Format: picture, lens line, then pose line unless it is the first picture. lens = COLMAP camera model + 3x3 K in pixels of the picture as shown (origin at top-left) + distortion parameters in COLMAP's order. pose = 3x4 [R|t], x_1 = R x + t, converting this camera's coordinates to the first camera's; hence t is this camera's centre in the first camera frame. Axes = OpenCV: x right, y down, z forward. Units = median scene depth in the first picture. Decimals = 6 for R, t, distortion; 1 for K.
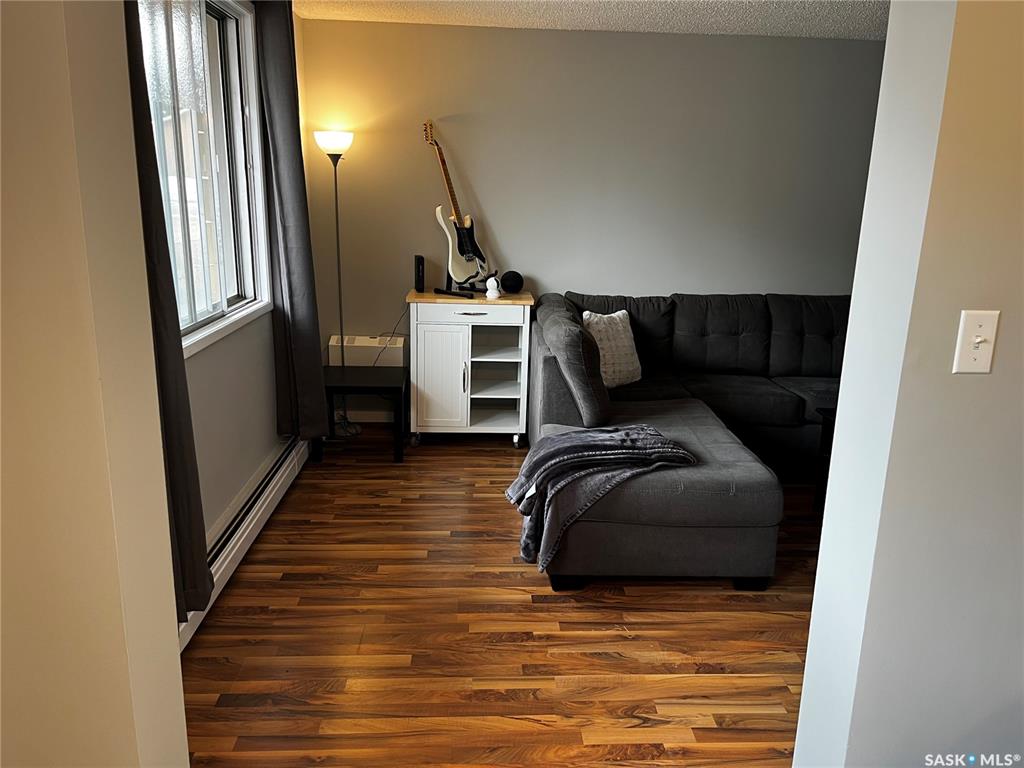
lens RADIAL K [[784.8, 0, 571.0], [0, 784.8, 377.2], [0, 0, 1]] dist [0.053281, -0.069205]
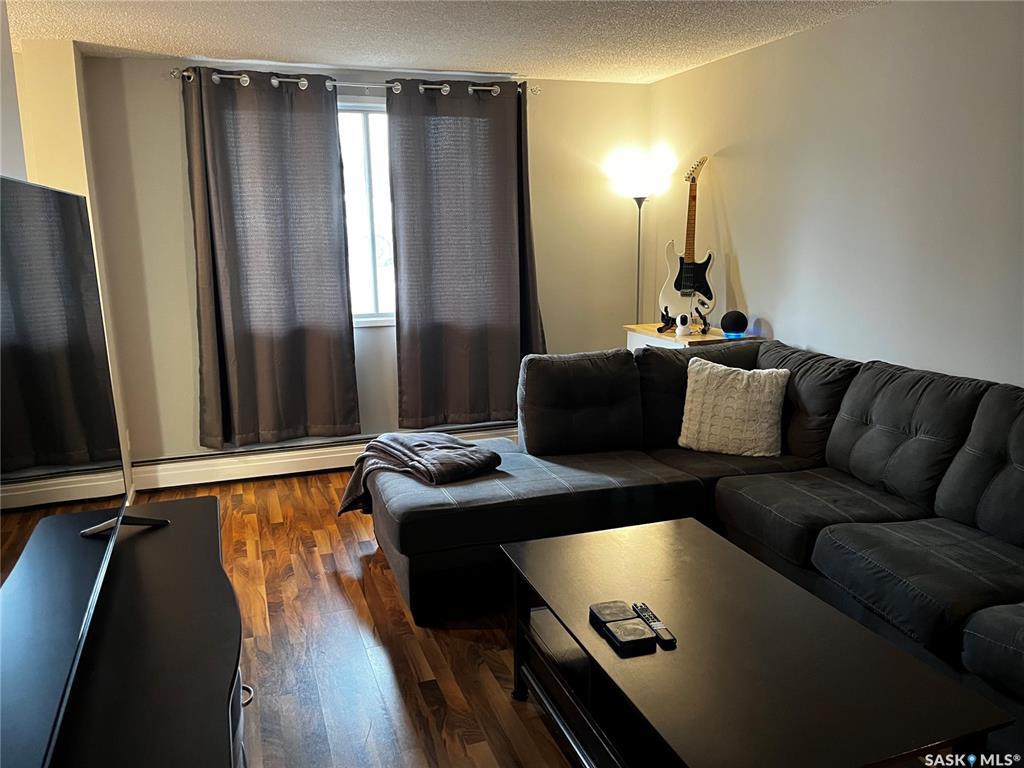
lens RADIAL K [[784.8, 0, 501.4], [0, 784.8, 391.9], [0, 0, 1]] dist [0.053281, -0.069205]
pose [[0.262837, 0.174734, -0.948886, 0.778039], [-0.202442, 0.971560, 0.122834, -0.105807], [0.943363, 0.159809, 0.290736, 0.512453]]
